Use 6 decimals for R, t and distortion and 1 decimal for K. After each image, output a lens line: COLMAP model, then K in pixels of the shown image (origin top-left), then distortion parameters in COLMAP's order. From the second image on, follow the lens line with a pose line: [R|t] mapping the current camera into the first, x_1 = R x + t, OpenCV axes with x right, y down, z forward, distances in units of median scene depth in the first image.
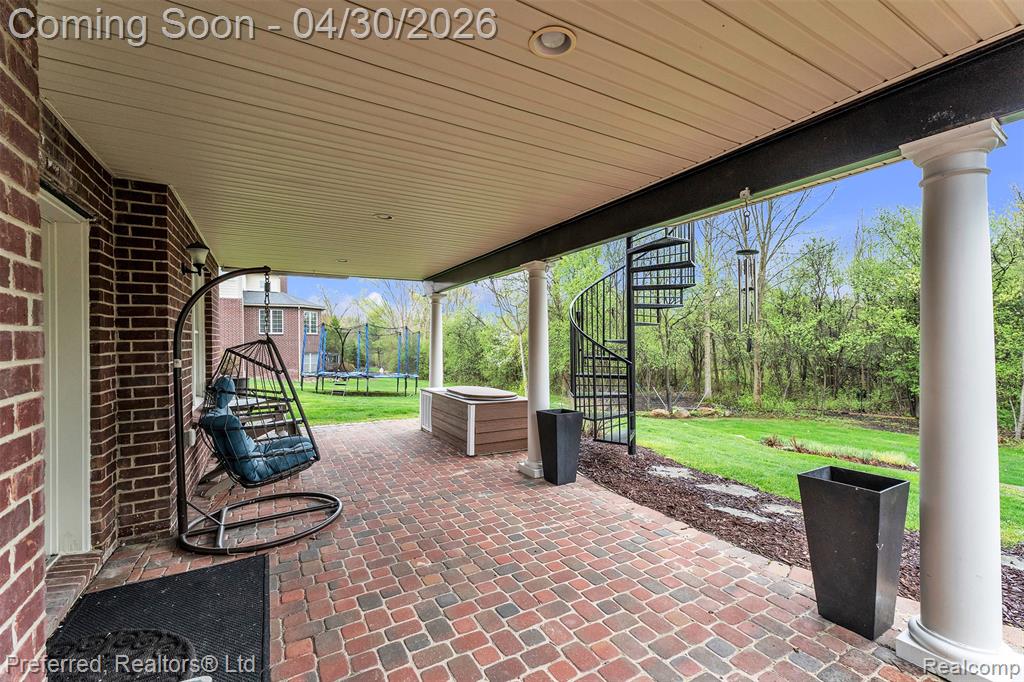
lens RADIAL K [[434.3, 0, 517.2], [0, 434.3, 339.1], [0, 0, 1]] dist [0.002135, 0.000423]
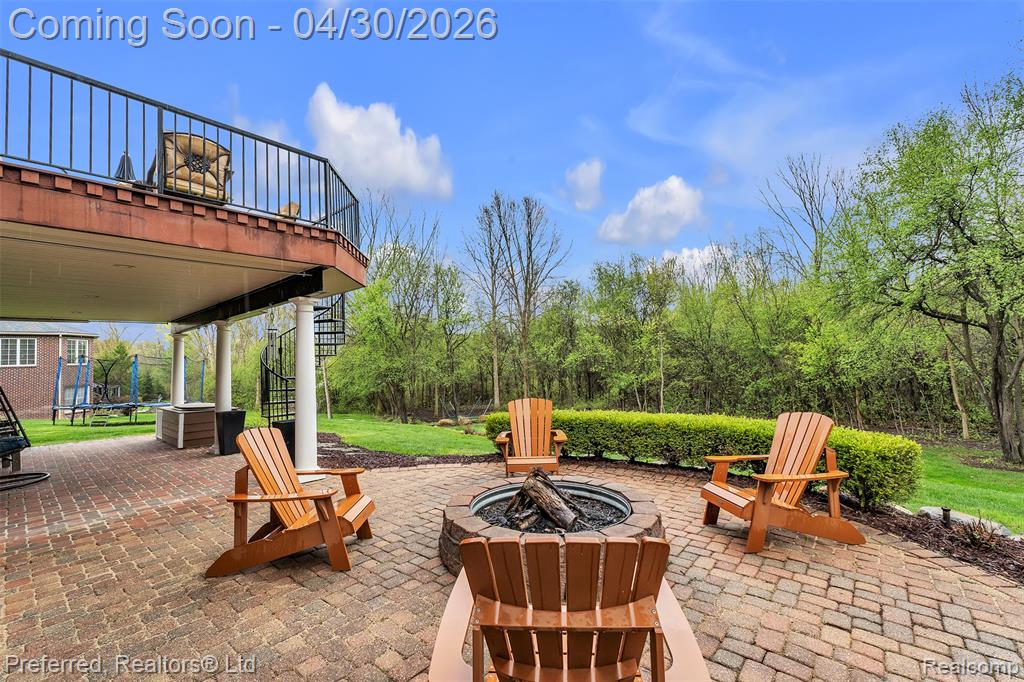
lens RADIAL K [[434.3, 0, 517.2], [0, 434.3, 339.1], [0, 0, 1]] dist [0.002135, 0.000423]
pose [[0.945621, -0.012382, 0.325035, 0.785537], [0.027604, 0.998725, -0.042263, -0.014901], [-0.324097, 0.048937, 0.944757, -1.235755]]
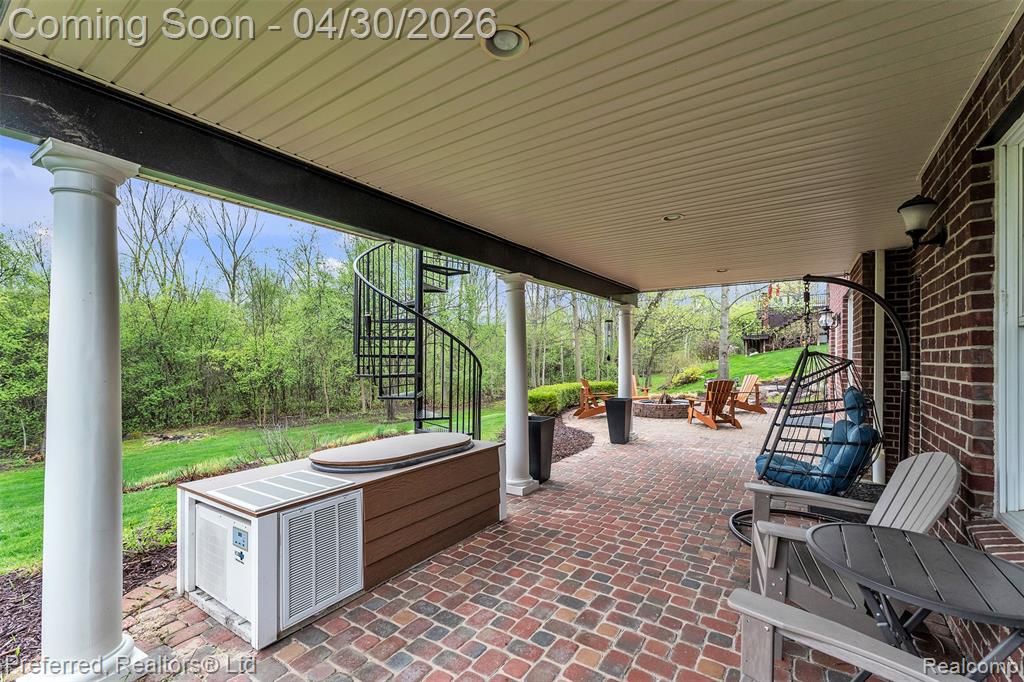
lens RADIAL K [[434.3, 0, 517.2], [0, 434.3, 339.1], [0, 0, 1]] dist [0.002135, 0.000423]
pose [[-0.439365, 0.040812, 0.897381, -1.178728], [-0.001371, 0.998936, -0.046102, 0.019977], [-0.898308, -0.021486, -0.438841, 2.022215]]
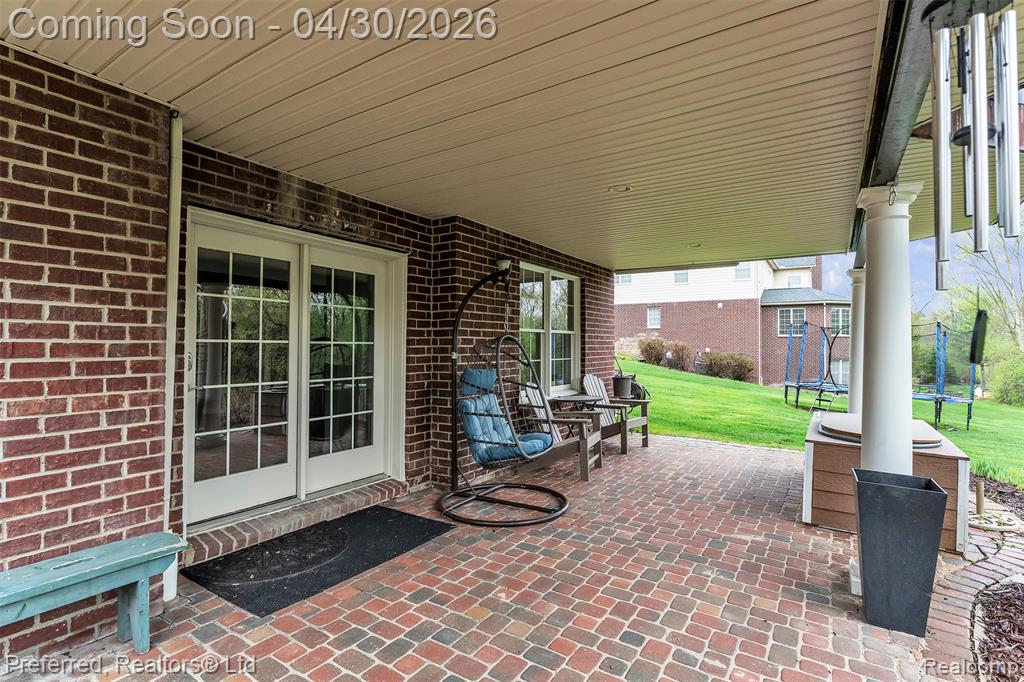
lens RADIAL K [[492.0, 0, 512.0], [0, 492.0, 341.0], [0, 0, 1]] dist [-0.011186, 0.000109]
pose [[0.448108, 0.002134, -0.893977, 0.525503], [-0.005917, 0.999982, -0.000579, 0.012614], [0.893960, 0.005550, 0.448113, 0.470266]]
